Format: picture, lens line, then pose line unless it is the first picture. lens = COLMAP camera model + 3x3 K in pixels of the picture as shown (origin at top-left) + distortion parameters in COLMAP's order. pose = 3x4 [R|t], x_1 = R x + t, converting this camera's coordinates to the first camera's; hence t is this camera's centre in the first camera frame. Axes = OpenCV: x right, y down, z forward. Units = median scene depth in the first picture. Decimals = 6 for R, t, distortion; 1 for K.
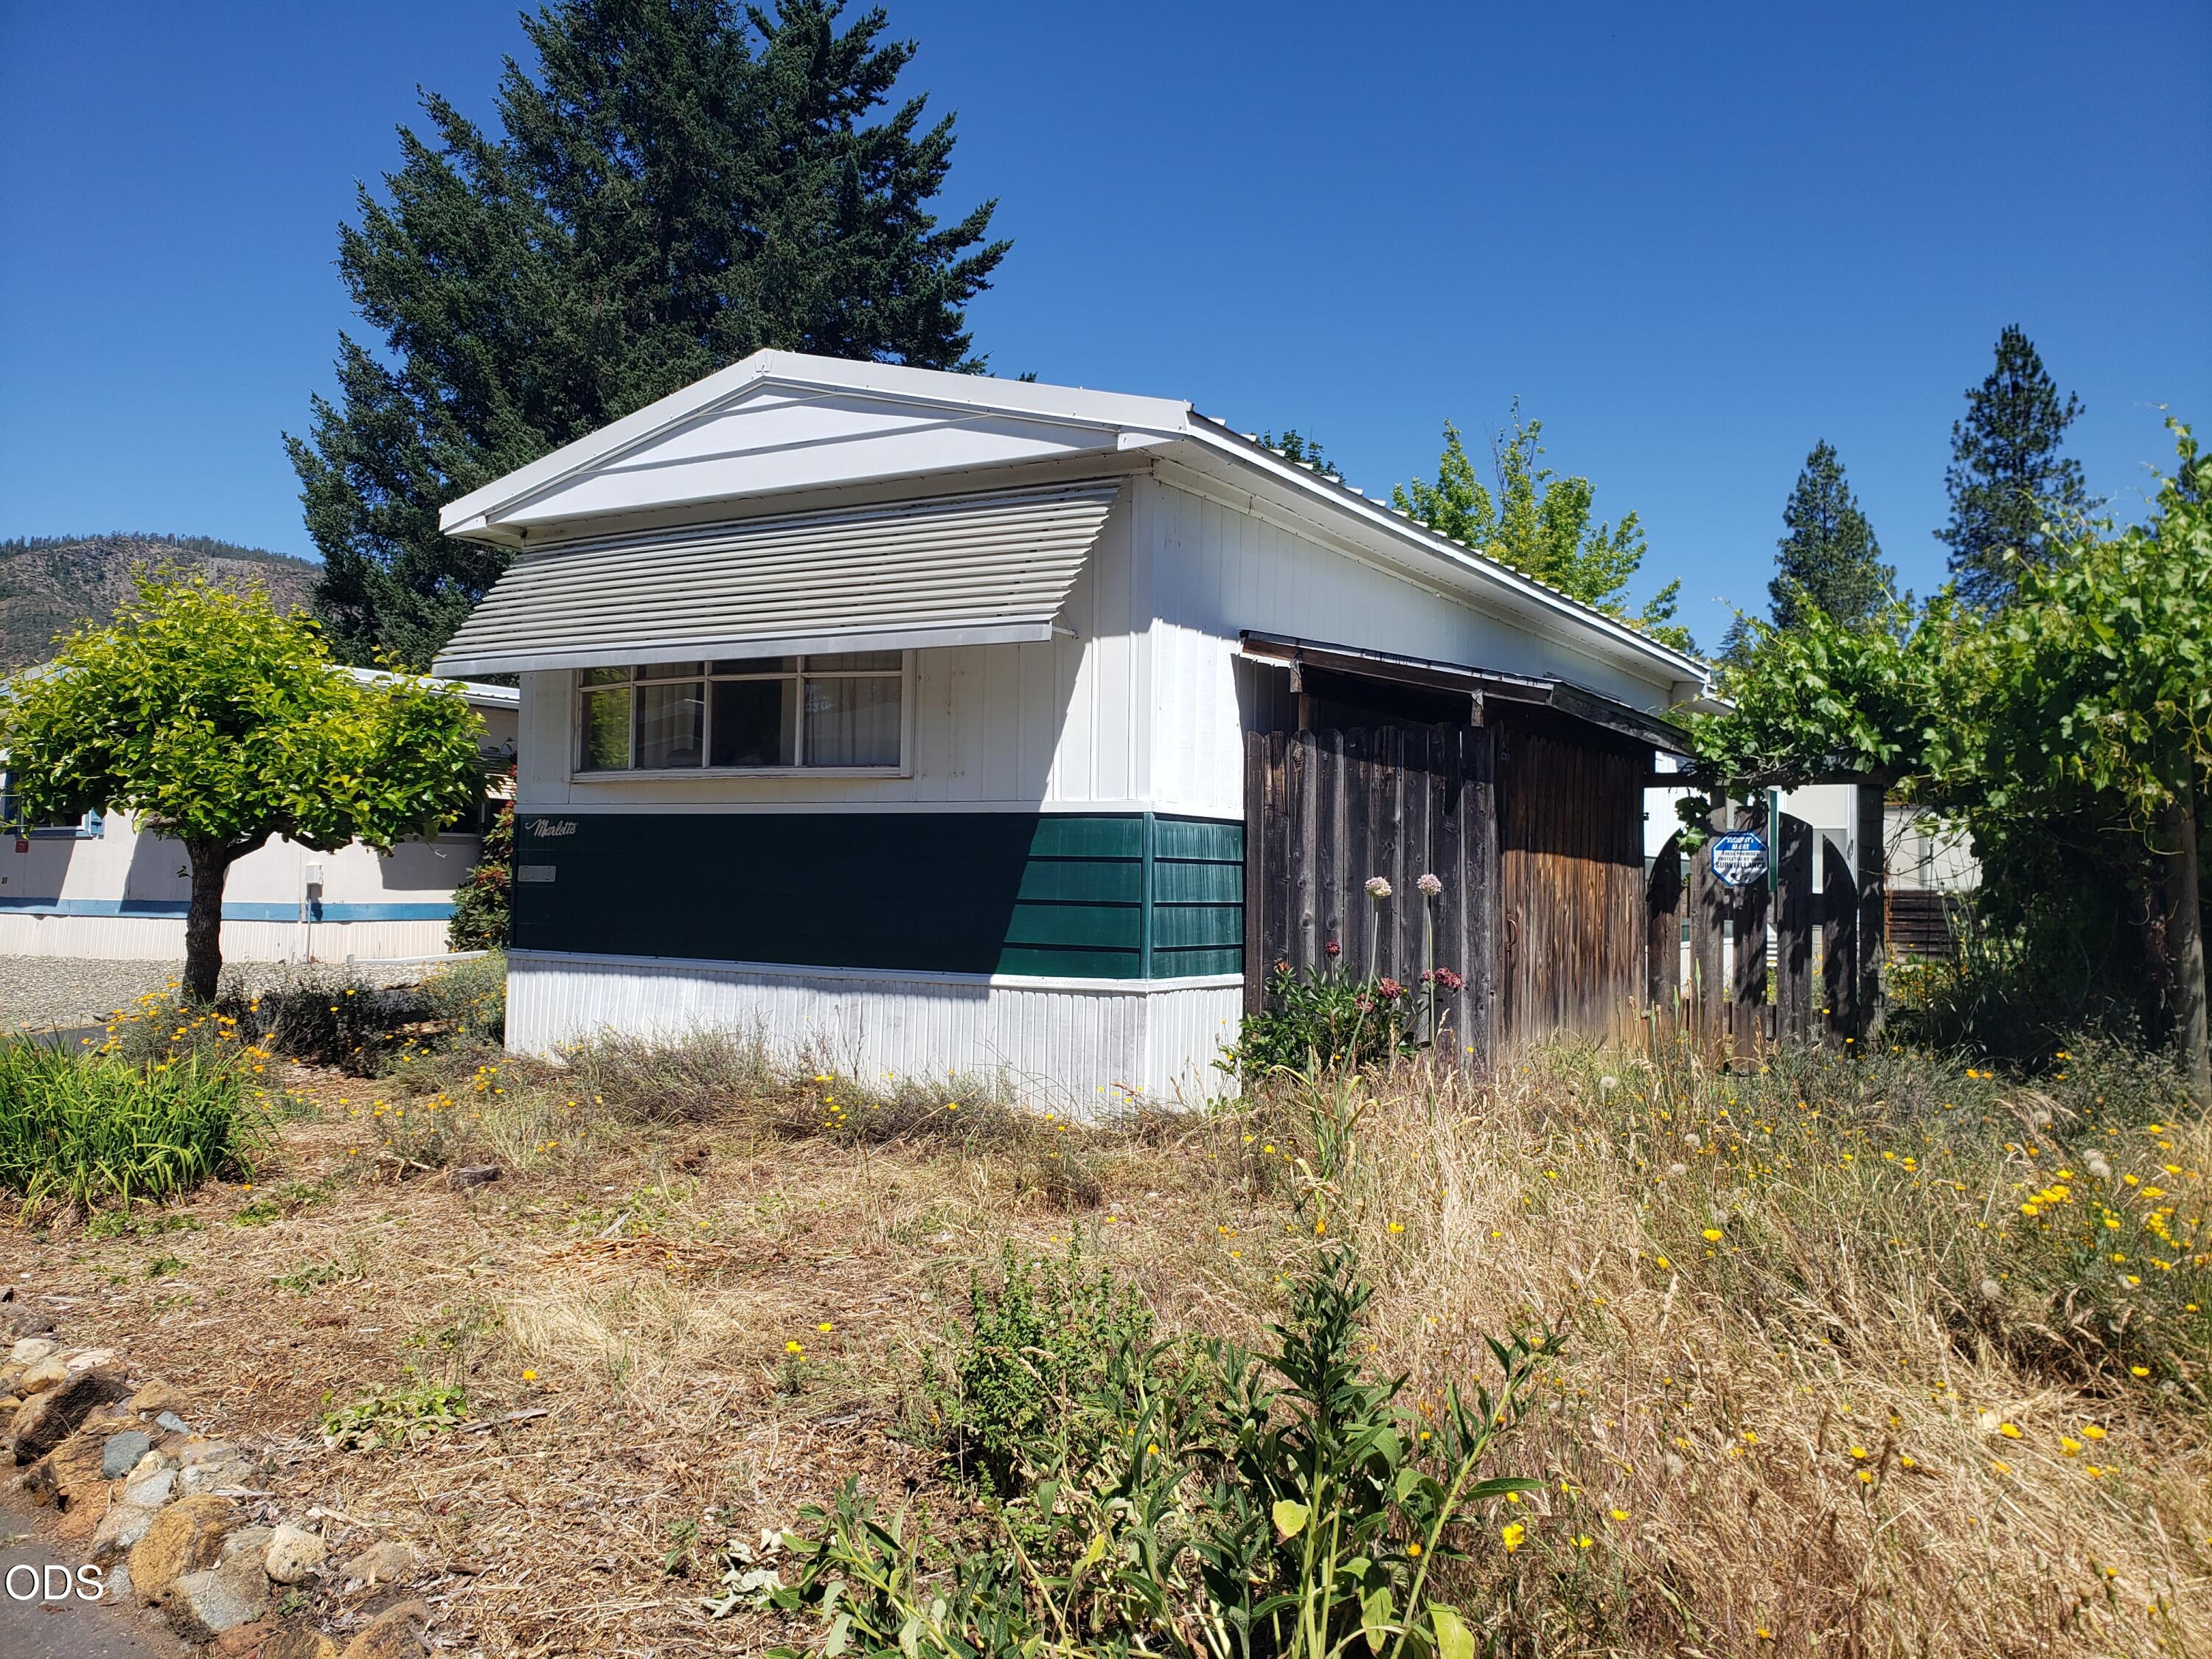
lens RADIAL K [[1714.7, 0, 1100.8], [0, 1714.7, 829.2], [0, 0, 1]] dist [0.026023, -0.023620]
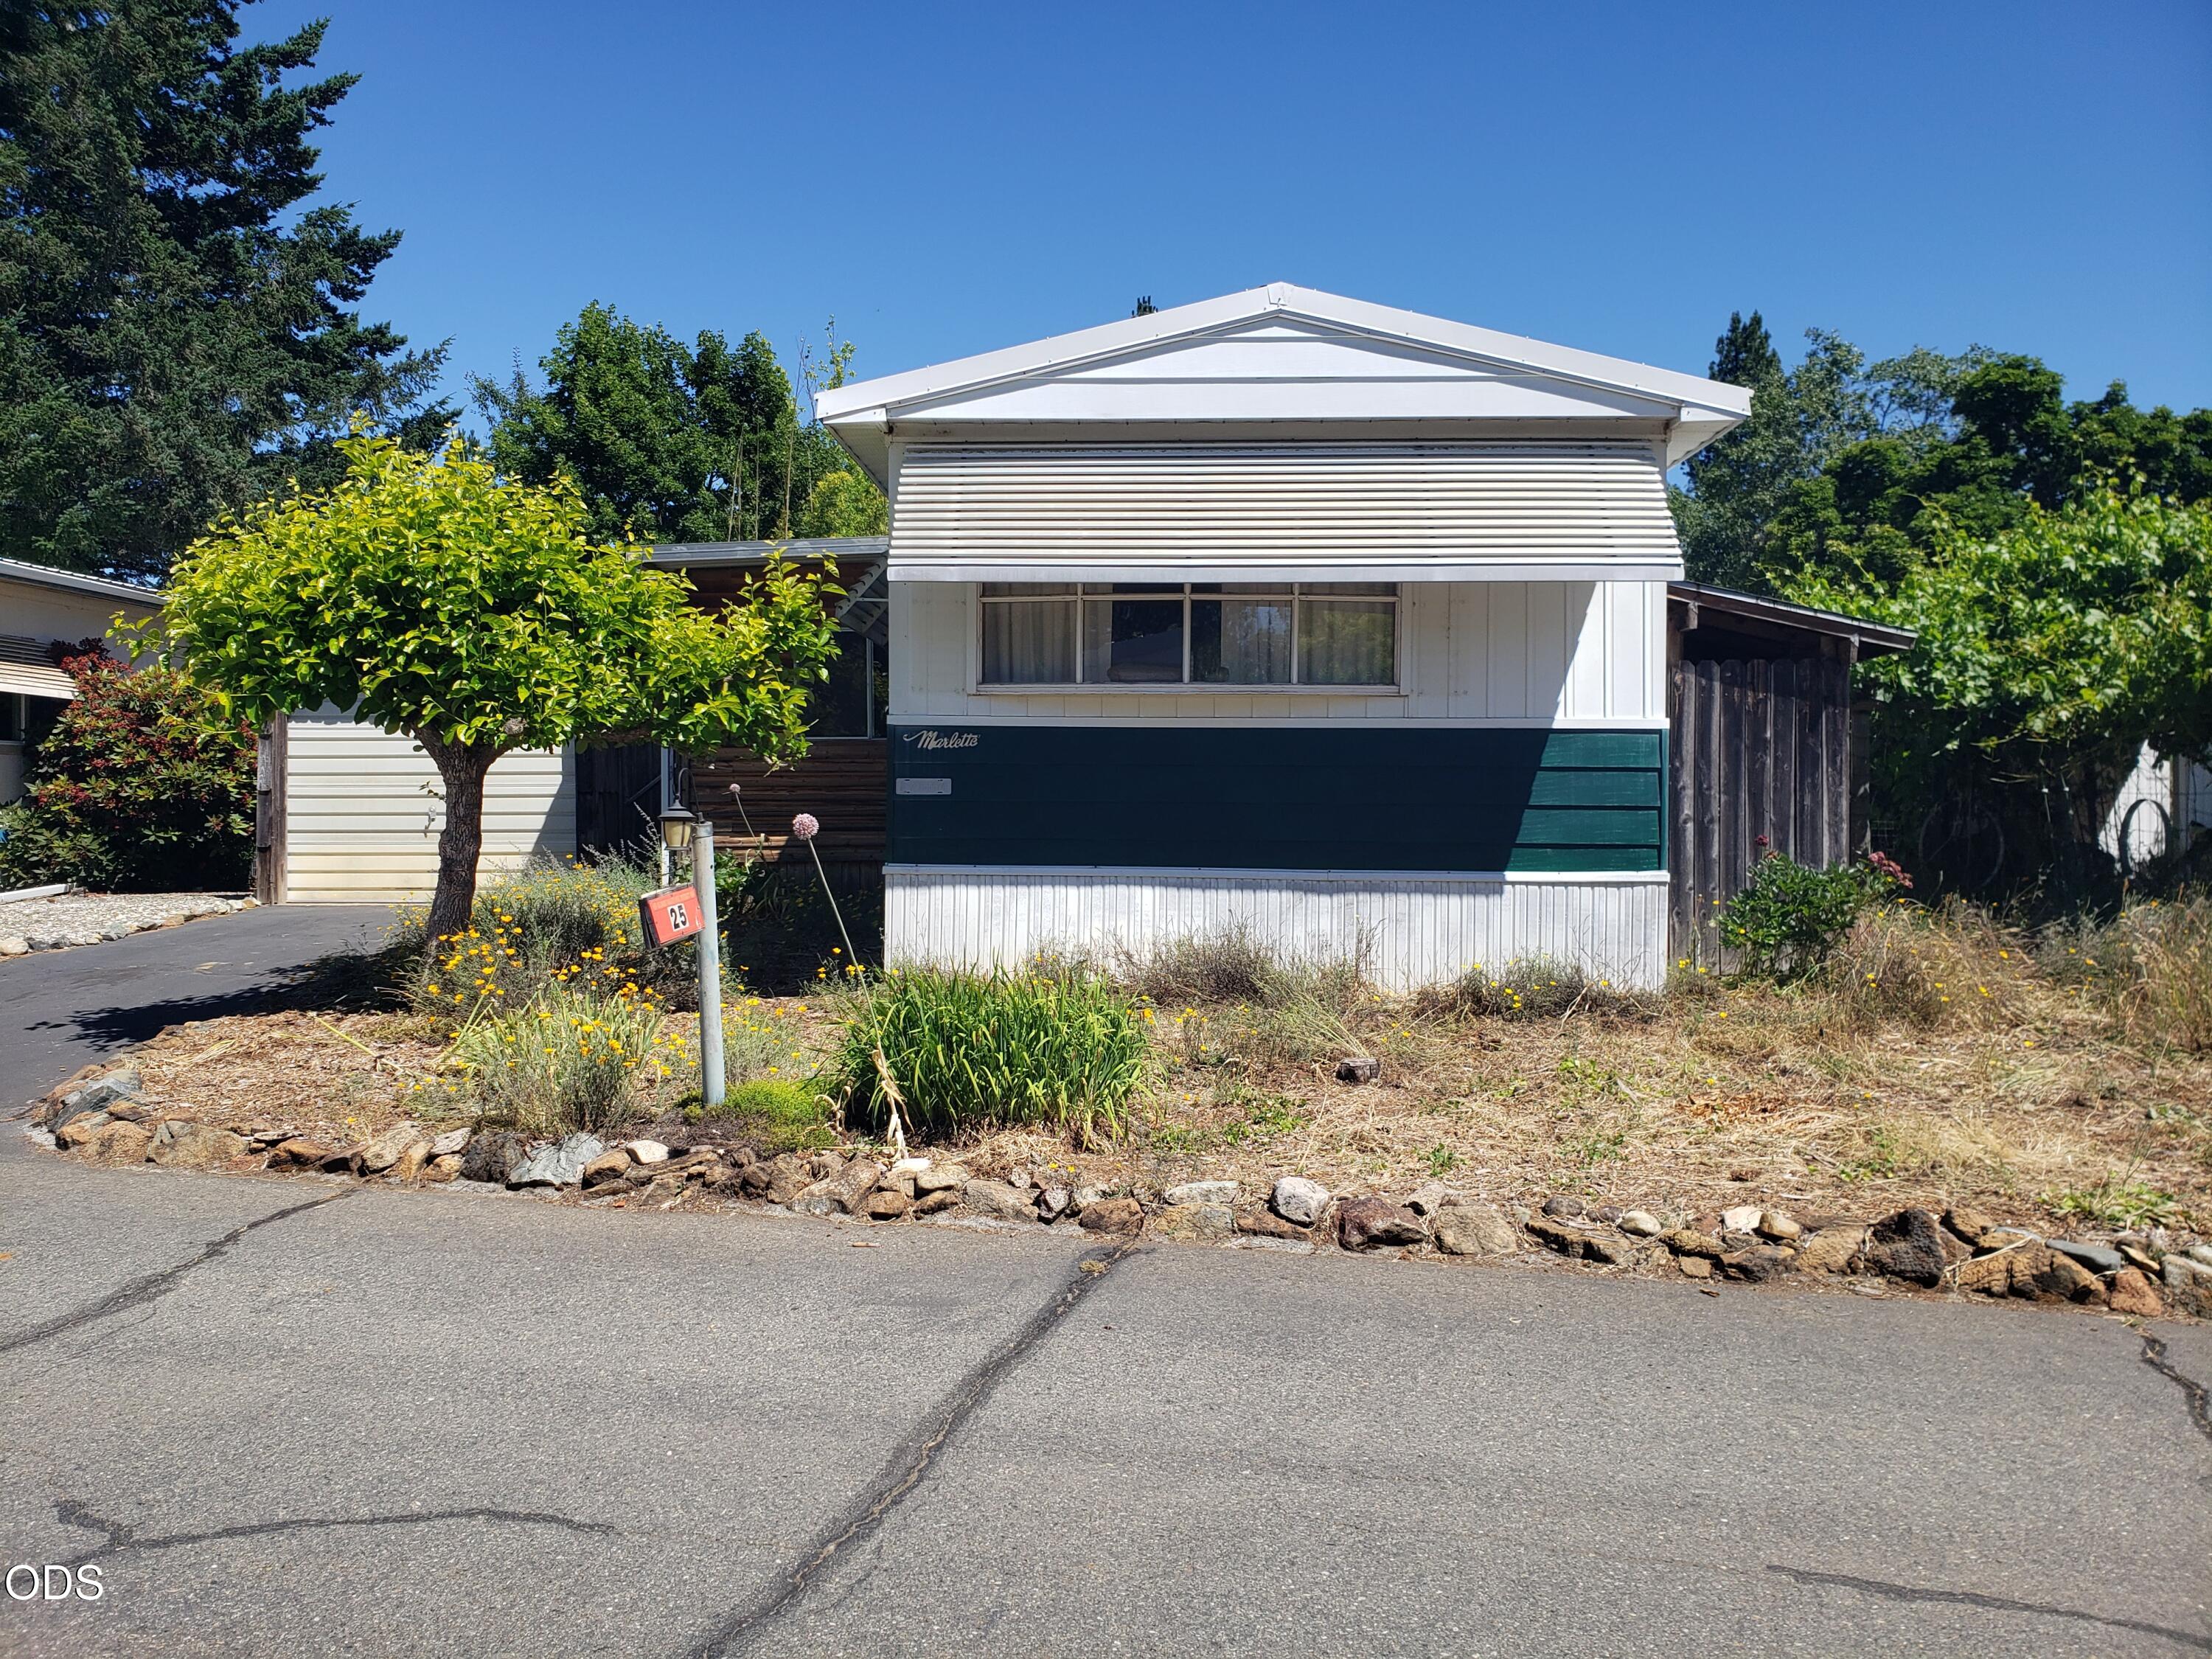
lens RADIAL K [[1714.7, 0, 1090.4], [0, 1714.7, 817.4], [0, 0, 1]] dist [0.026023, -0.023620]
pose [[0.894607, -0.017131, 0.446525, -0.780527], [-0.003861, 0.998931, 0.046059, -0.002233], [-0.446836, -0.042929, 0.893585, 0.103866]]
